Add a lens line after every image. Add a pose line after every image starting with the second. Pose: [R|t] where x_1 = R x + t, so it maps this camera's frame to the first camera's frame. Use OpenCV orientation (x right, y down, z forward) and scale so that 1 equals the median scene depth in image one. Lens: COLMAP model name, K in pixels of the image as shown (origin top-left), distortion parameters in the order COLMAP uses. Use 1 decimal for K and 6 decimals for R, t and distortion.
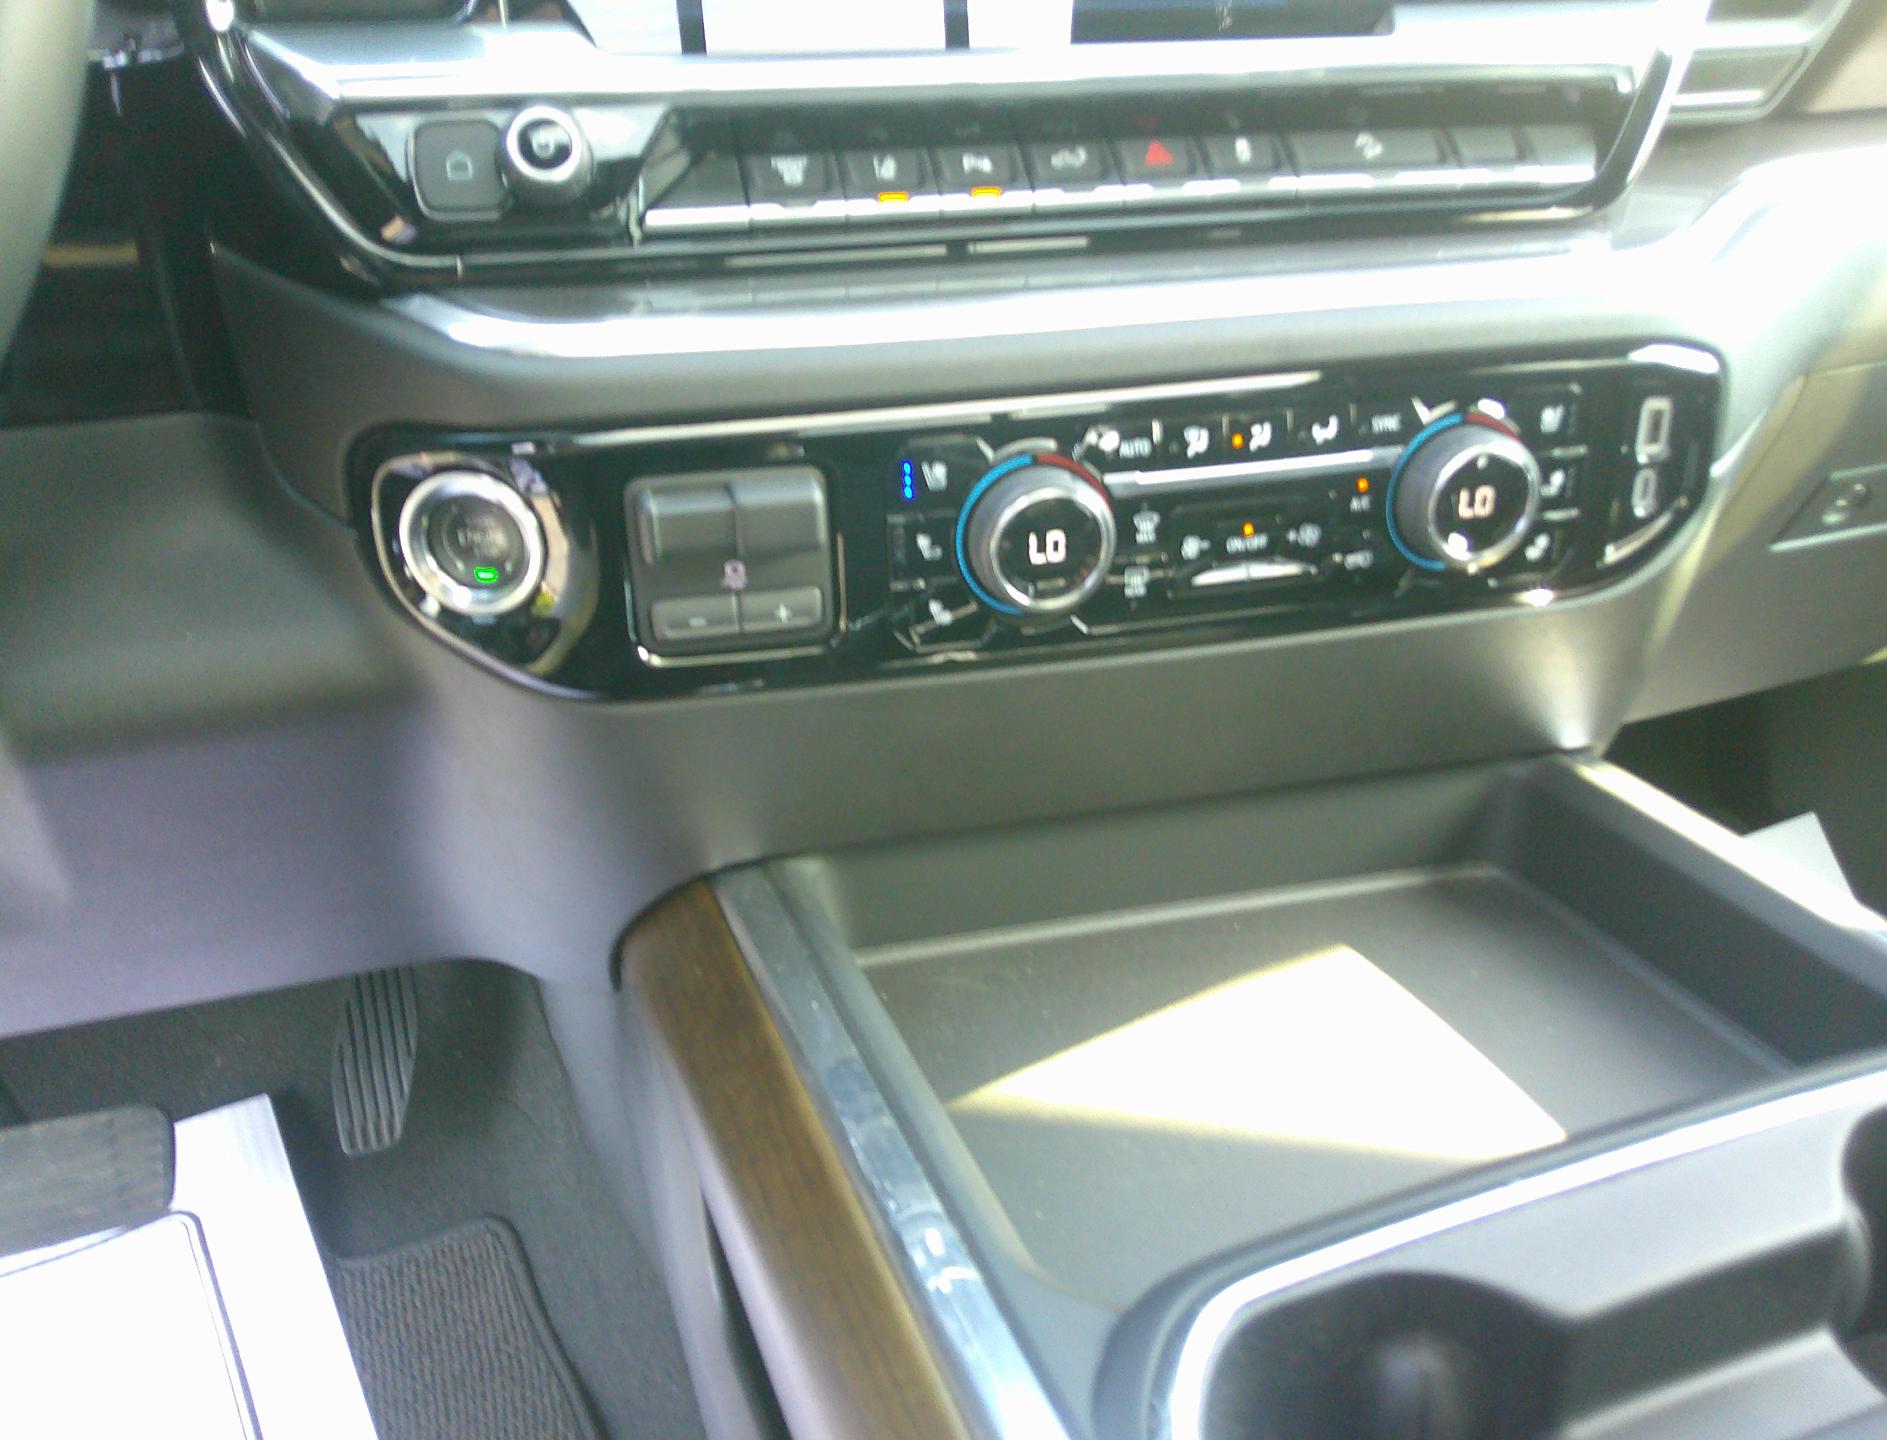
lens RADIAL K [[1667.4, 0, 943.5], [0, 1667.4, 720.0], [0, 0, 1]] dist [0.042795, -0.005246]
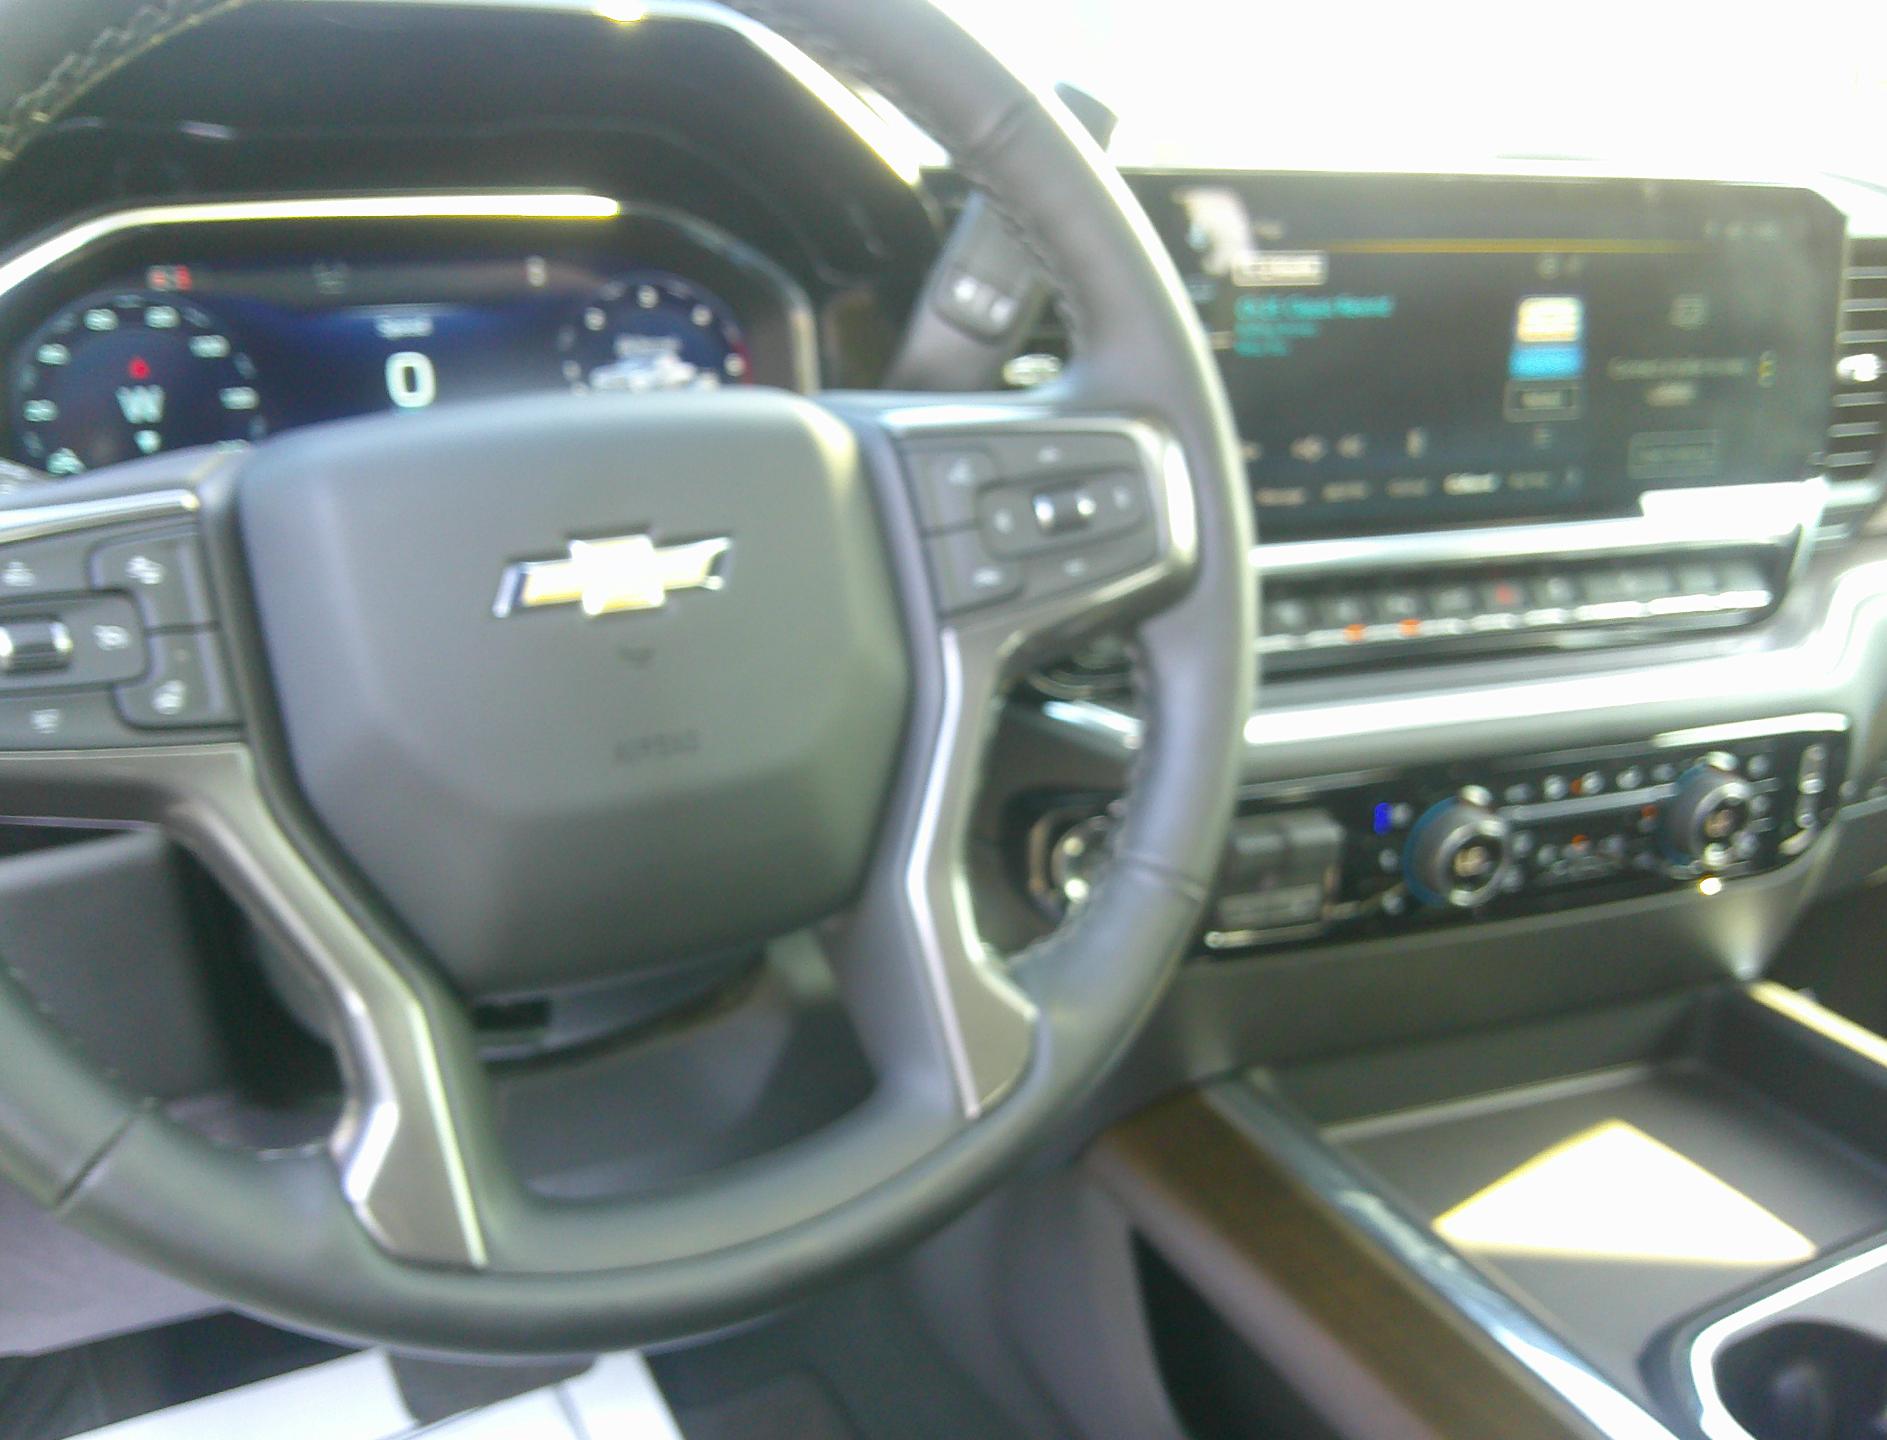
lens RADIAL K [[1667.4, 0, 943.5], [0, 1667.4, 720.0], [0, 0, 1]] dist [0.042795, -0.005246]
pose [[0.995643, -0.002460, 0.093212, -0.535587], [0.011488, 0.995273, -0.096436, -0.085160], [-0.092534, 0.097086, 0.990965, -0.466013]]
